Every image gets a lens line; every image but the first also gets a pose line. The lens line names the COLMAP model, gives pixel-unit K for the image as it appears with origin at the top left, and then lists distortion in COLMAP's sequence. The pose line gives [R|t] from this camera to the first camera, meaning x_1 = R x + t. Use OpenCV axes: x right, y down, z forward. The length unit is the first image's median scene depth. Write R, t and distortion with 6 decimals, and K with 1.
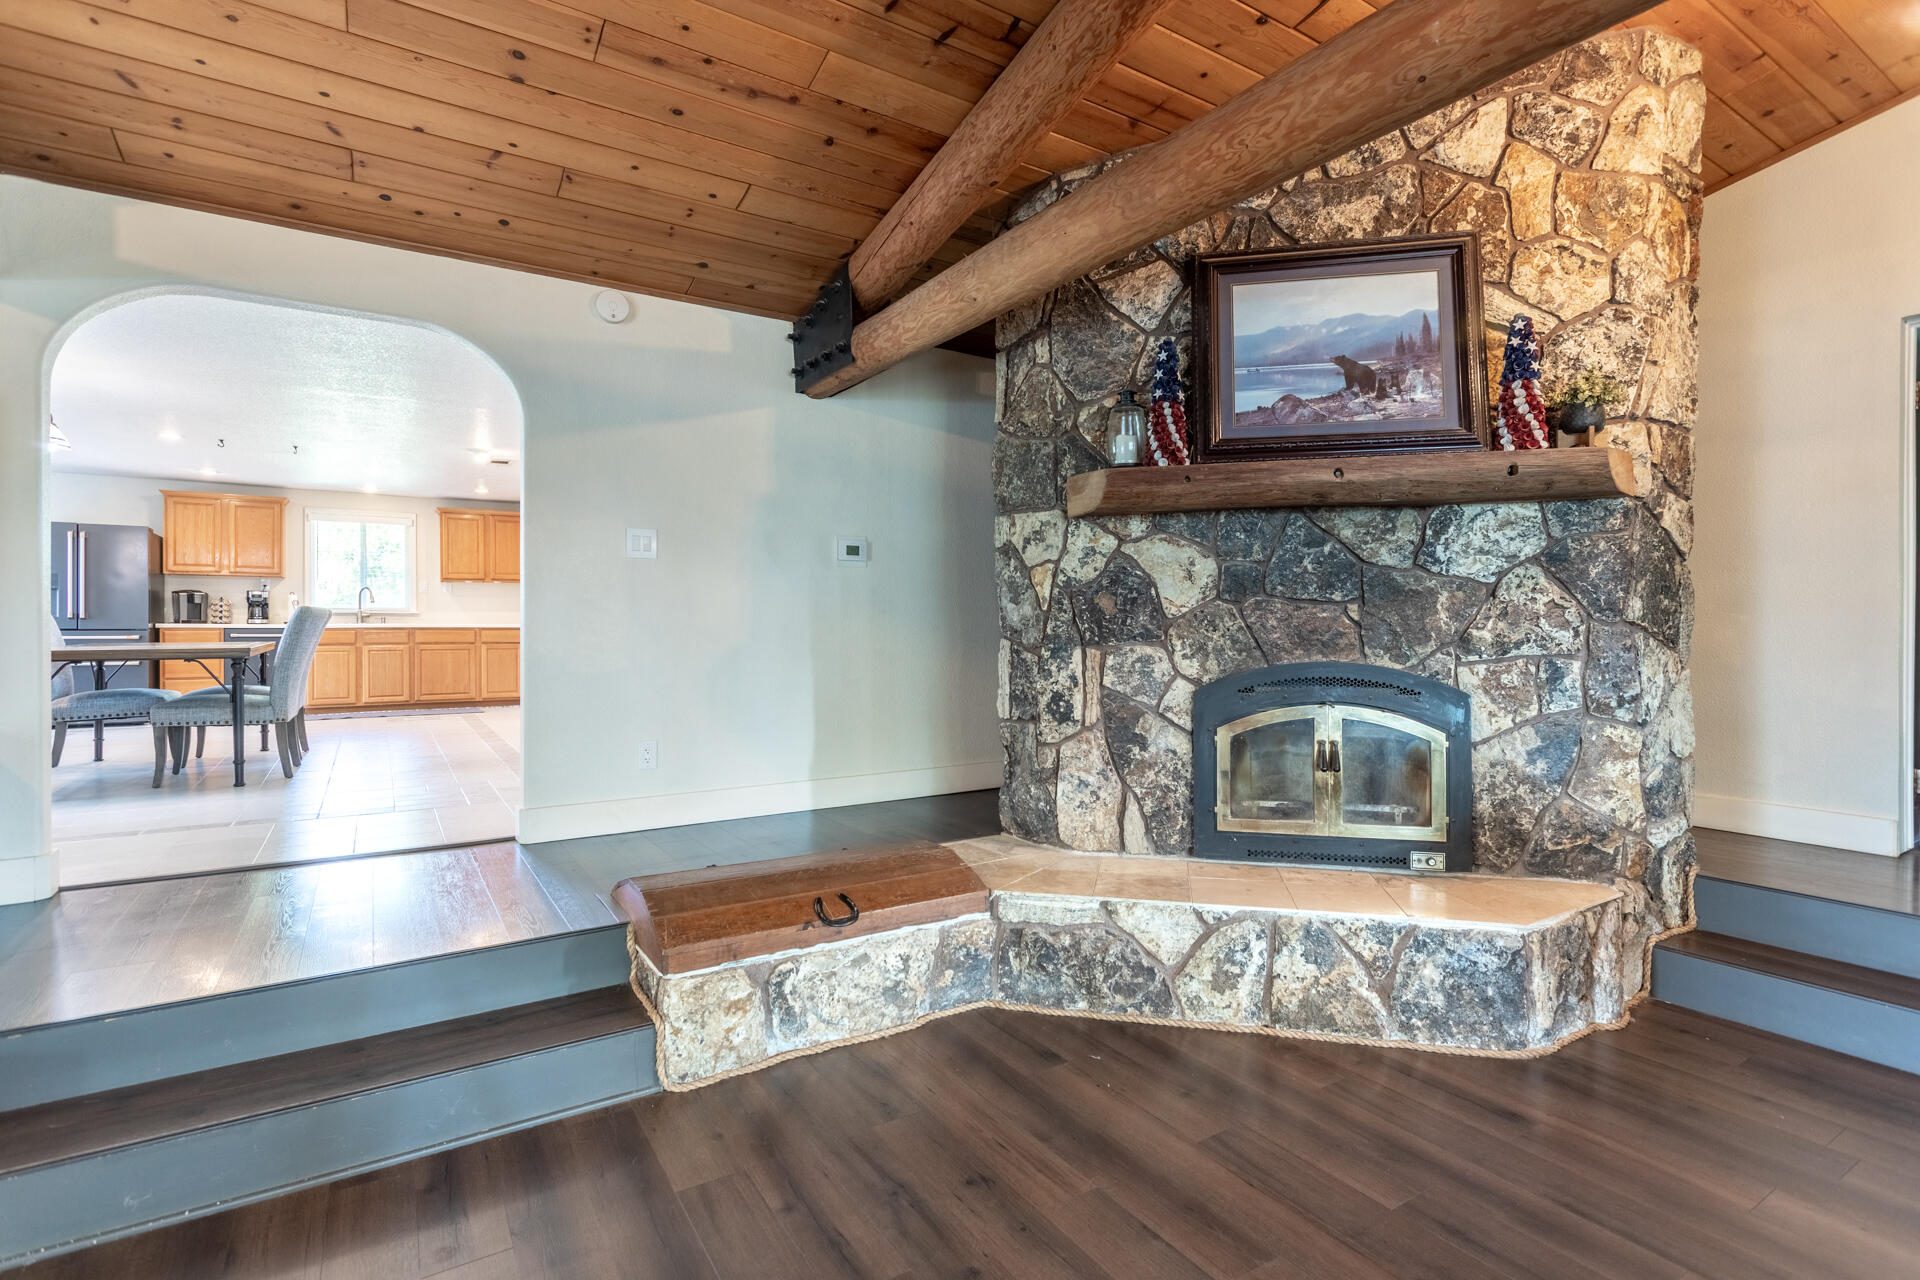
lens RADIAL K [[914.3, 0, 965.1], [0, 914.3, 625.5], [0, 0, 1]] dist [0.001708, 0.000372]
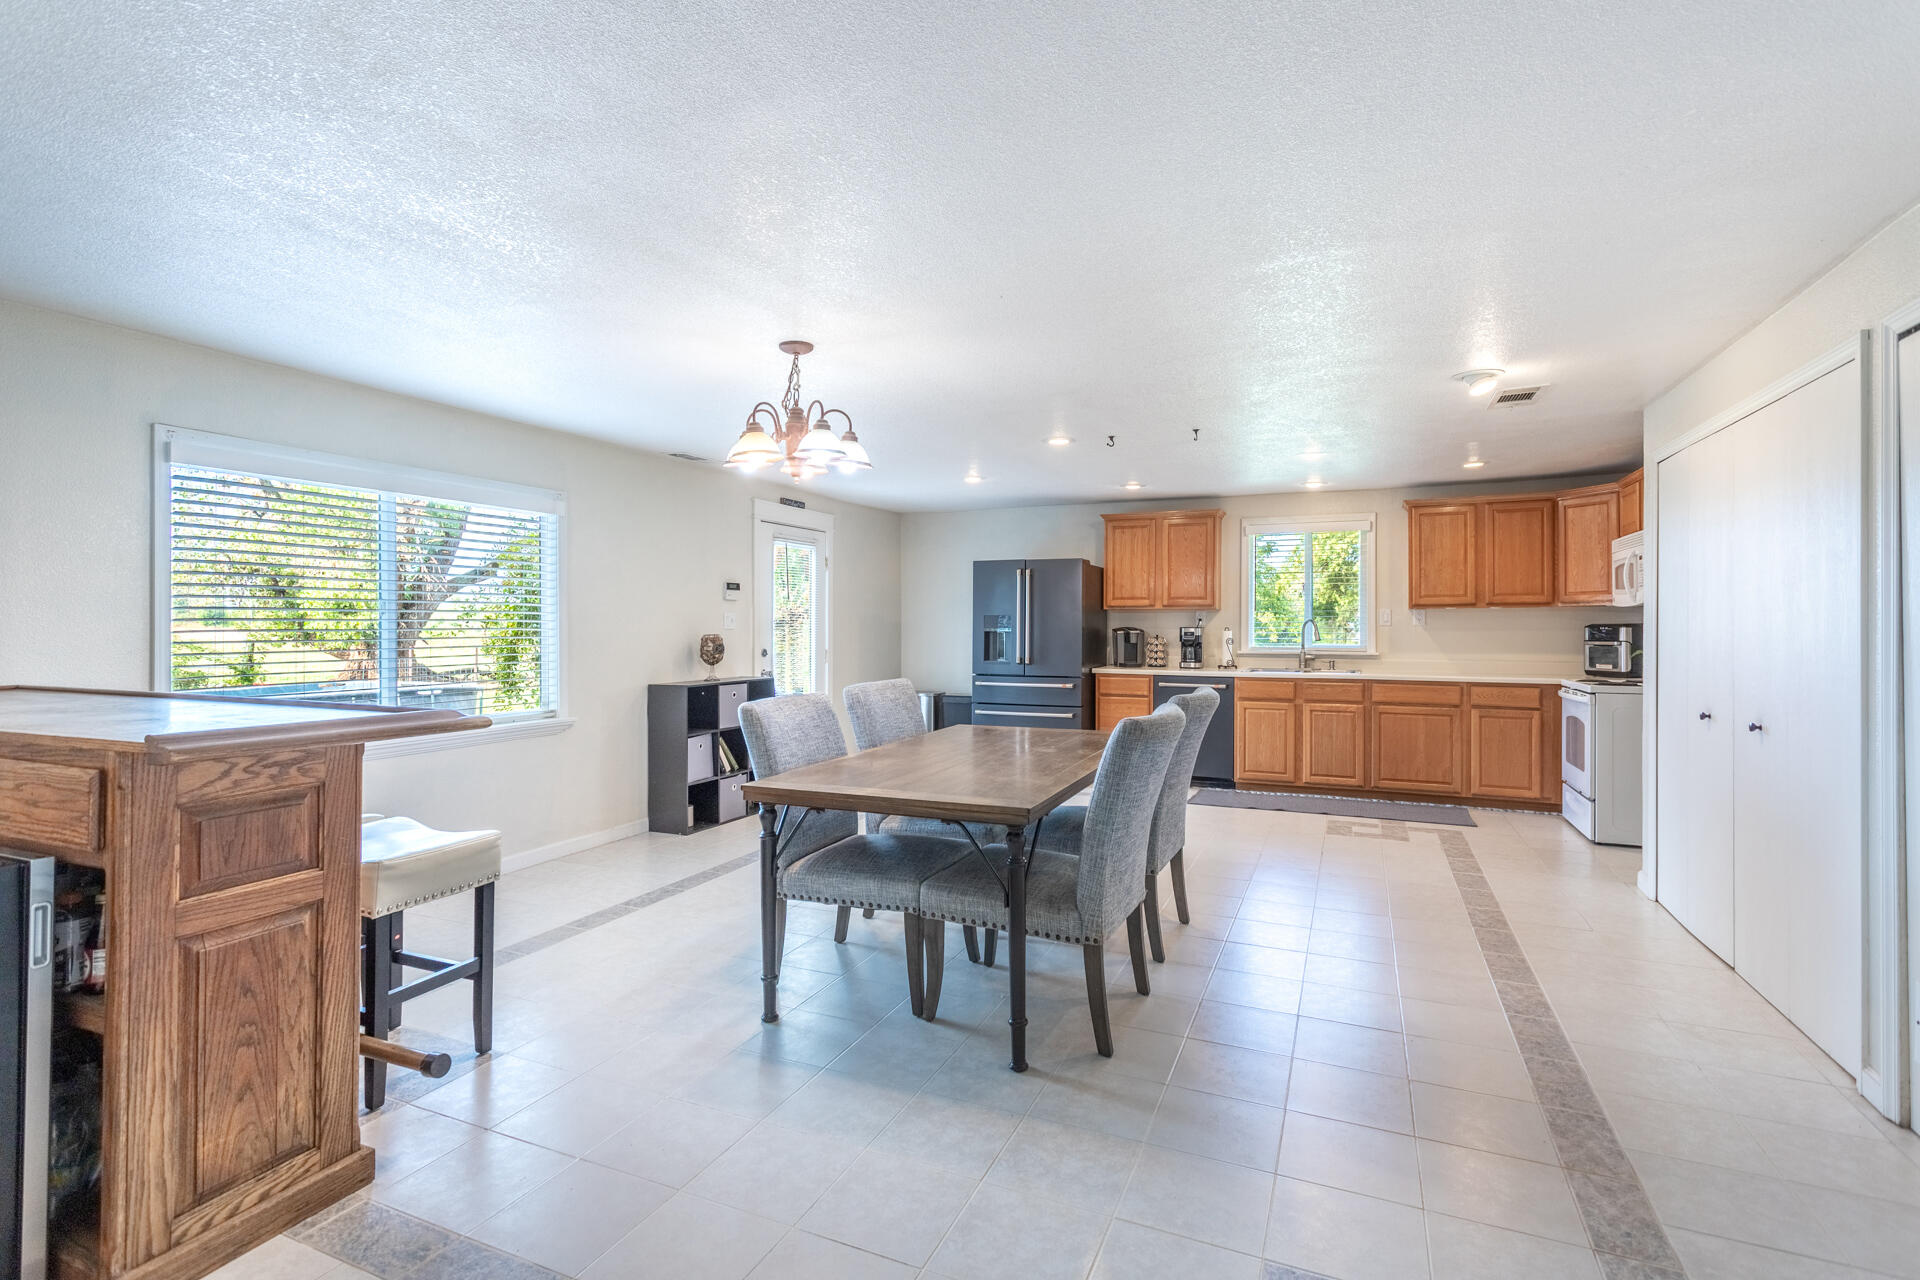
lens RADIAL K [[904.2, 0, 956.4], [0, 904.2, 631.5], [0, 0, 1]] dist [0.008474, 0.000463]
pose [[0.549235, 0.008950, -0.835620, -0.212994], [0.002215, 0.999924, 0.012165, -0.043795], [0.835665, -0.008532, 0.549174, 0.380636]]
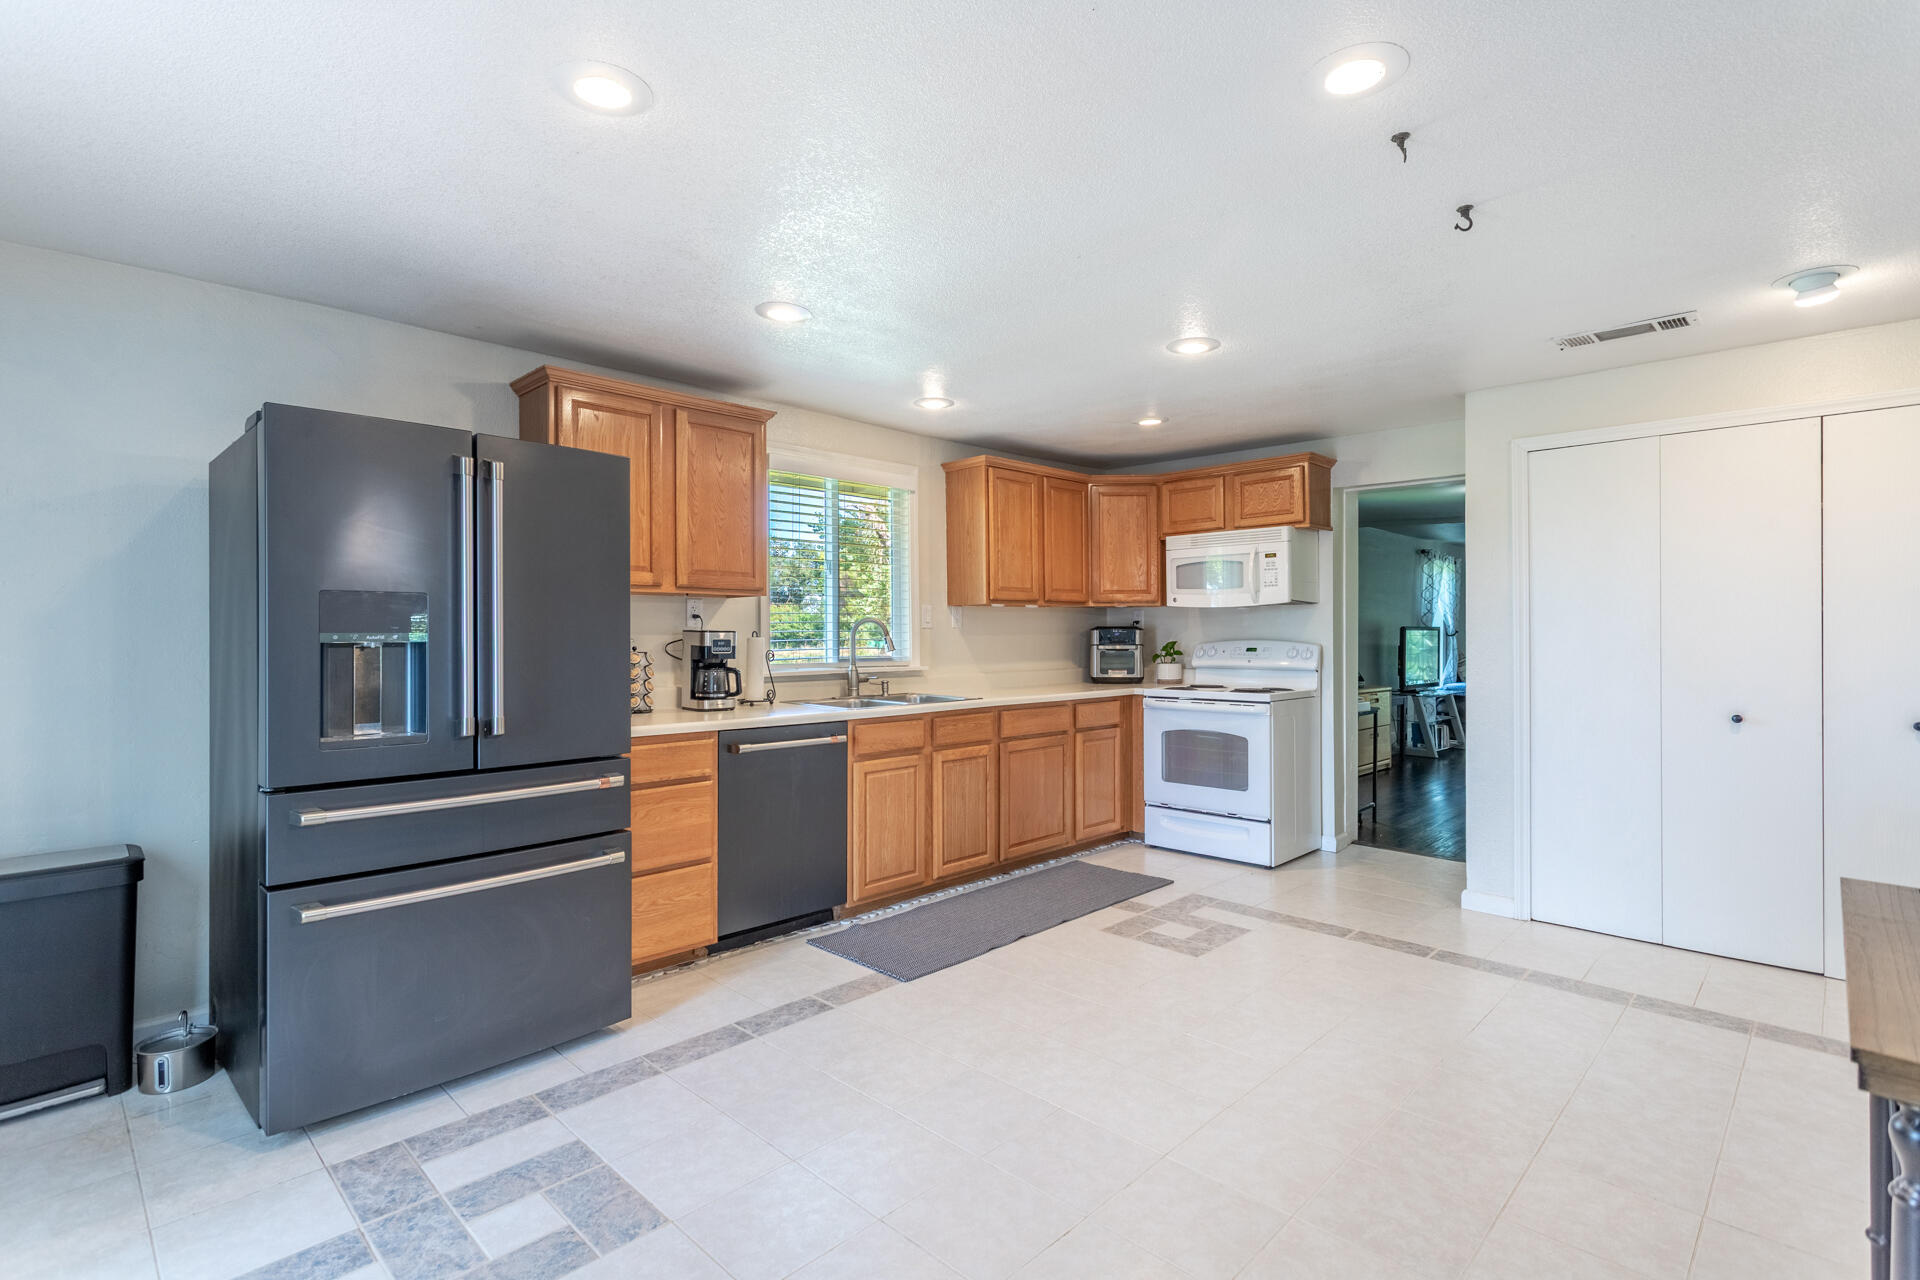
lens RADIAL K [[904.2, 0, 956.4], [0, 904.2, 631.5], [0, 0, 1]] dist [0.008474, 0.000463]
pose [[0.970868, 0.006249, 0.239534, -0.756777], [-0.007536, 0.999962, 0.004456, -0.039336], [-0.239497, -0.006132, 0.970878, 0.566918]]
